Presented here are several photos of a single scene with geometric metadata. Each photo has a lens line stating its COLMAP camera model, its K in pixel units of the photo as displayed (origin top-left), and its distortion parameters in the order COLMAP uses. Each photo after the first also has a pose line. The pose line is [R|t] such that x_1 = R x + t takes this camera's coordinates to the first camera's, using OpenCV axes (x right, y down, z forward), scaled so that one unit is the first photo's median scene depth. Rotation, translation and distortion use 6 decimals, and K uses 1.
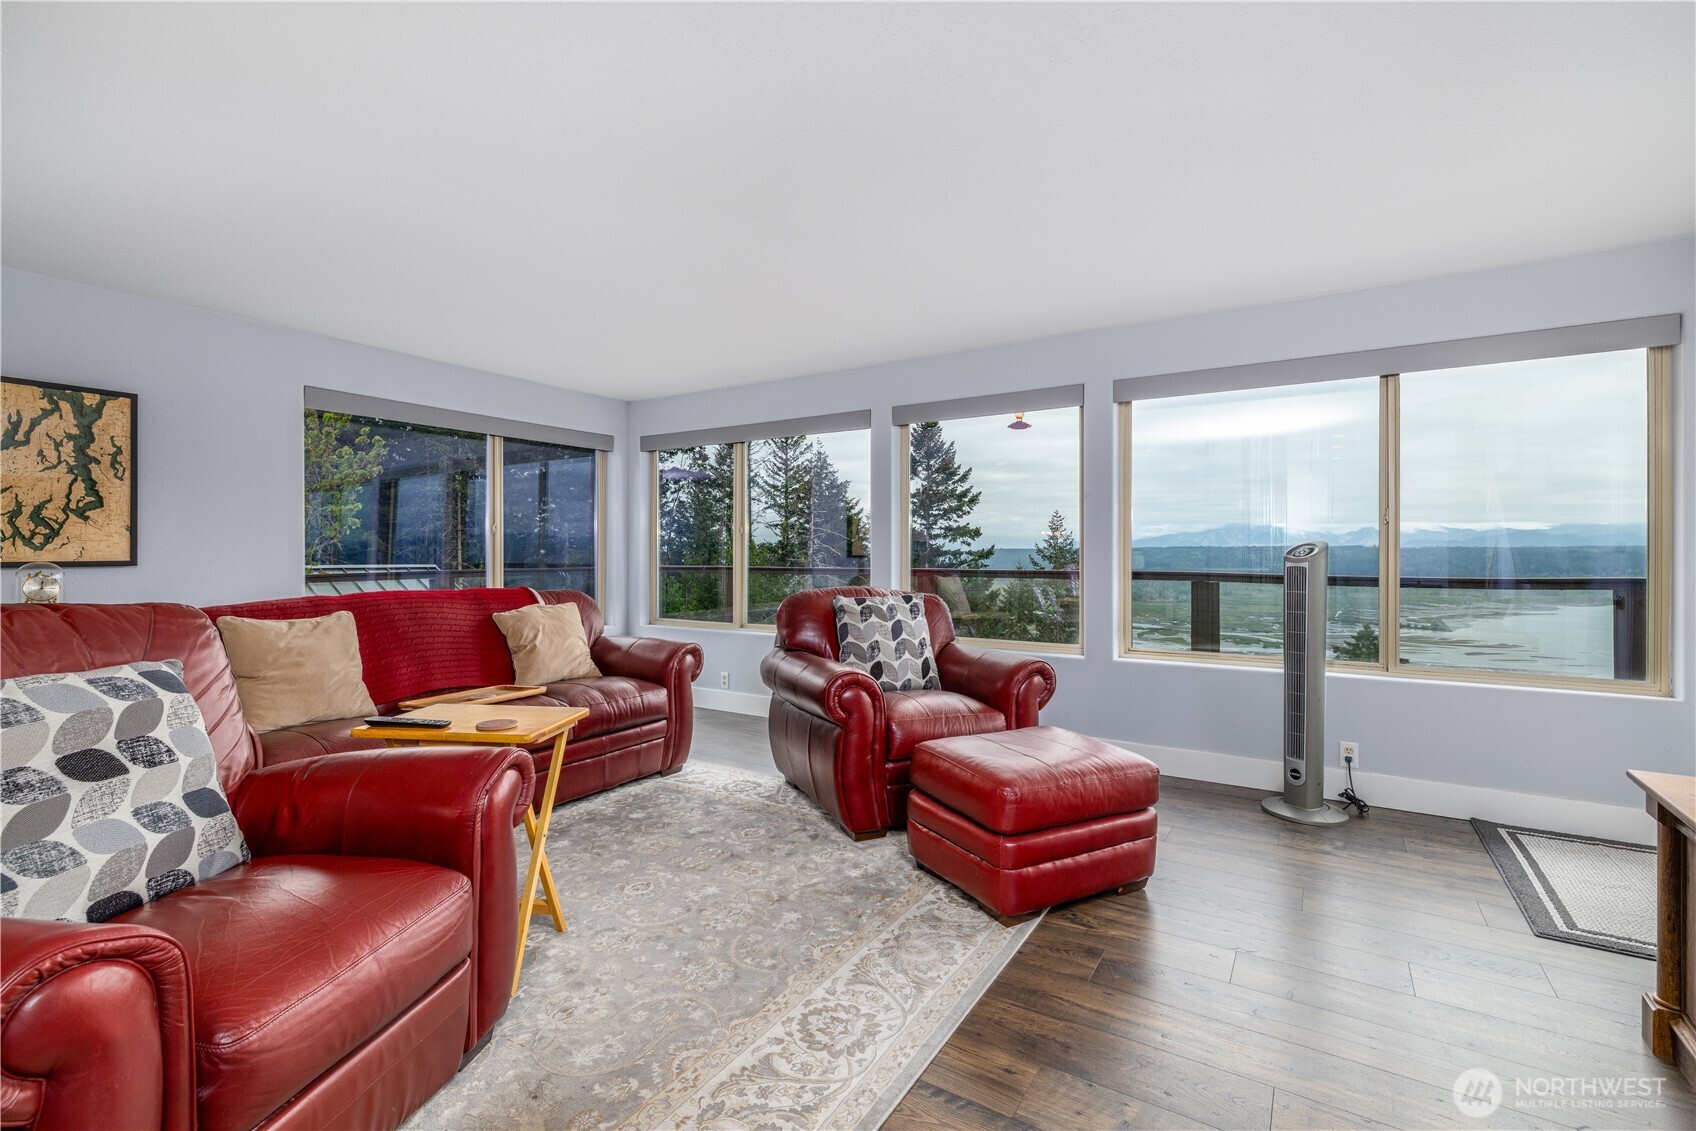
lens RADIAL K [[741.8, 0, 853.5], [0, 741.8, 552.5], [0, 0, 1]] dist [-0.000080, 0.000397]
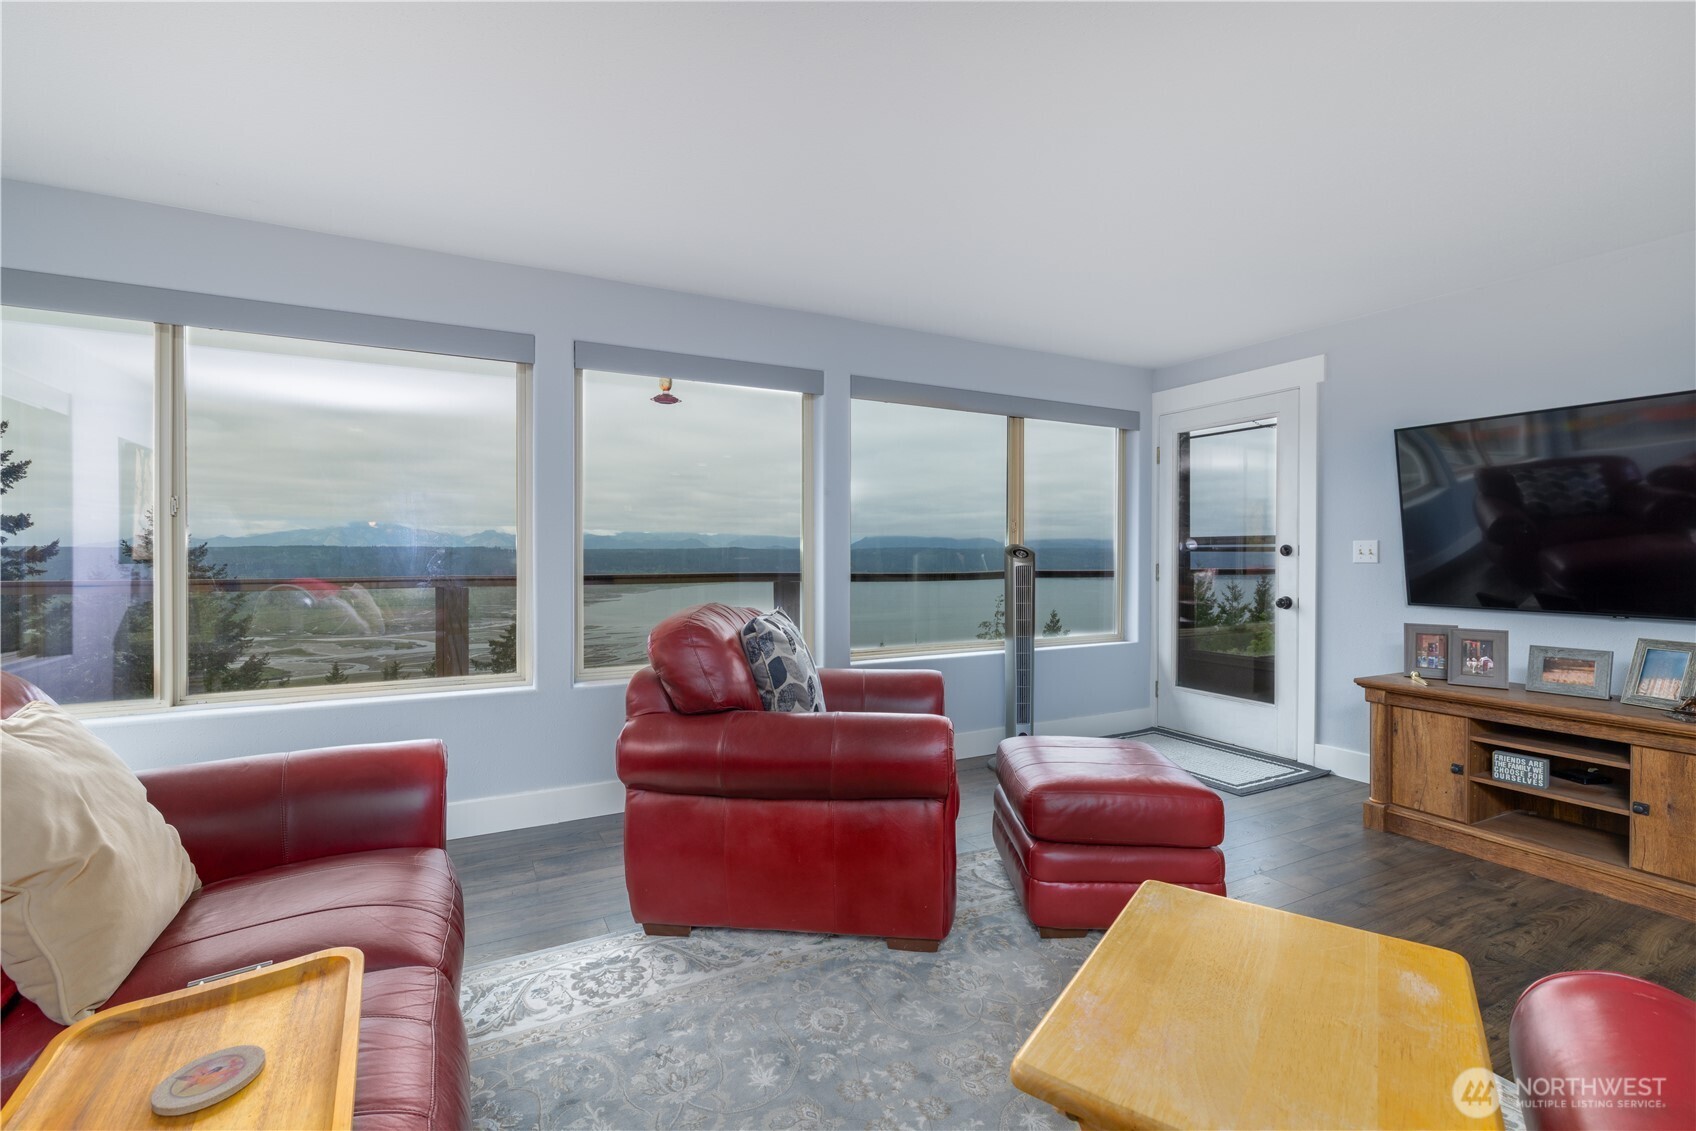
lens RADIAL K [[741.8, 0, 853.5], [0, 741.8, 552.5], [0, 0, 1]] dist [-0.000080, 0.000397]
pose [[0.510800, -0.000123, 0.859700, -0.547661], [-0.000626, 1.000000, 0.000515, -0.001011], [-0.859699, -0.000801, 0.510800, 0.577776]]
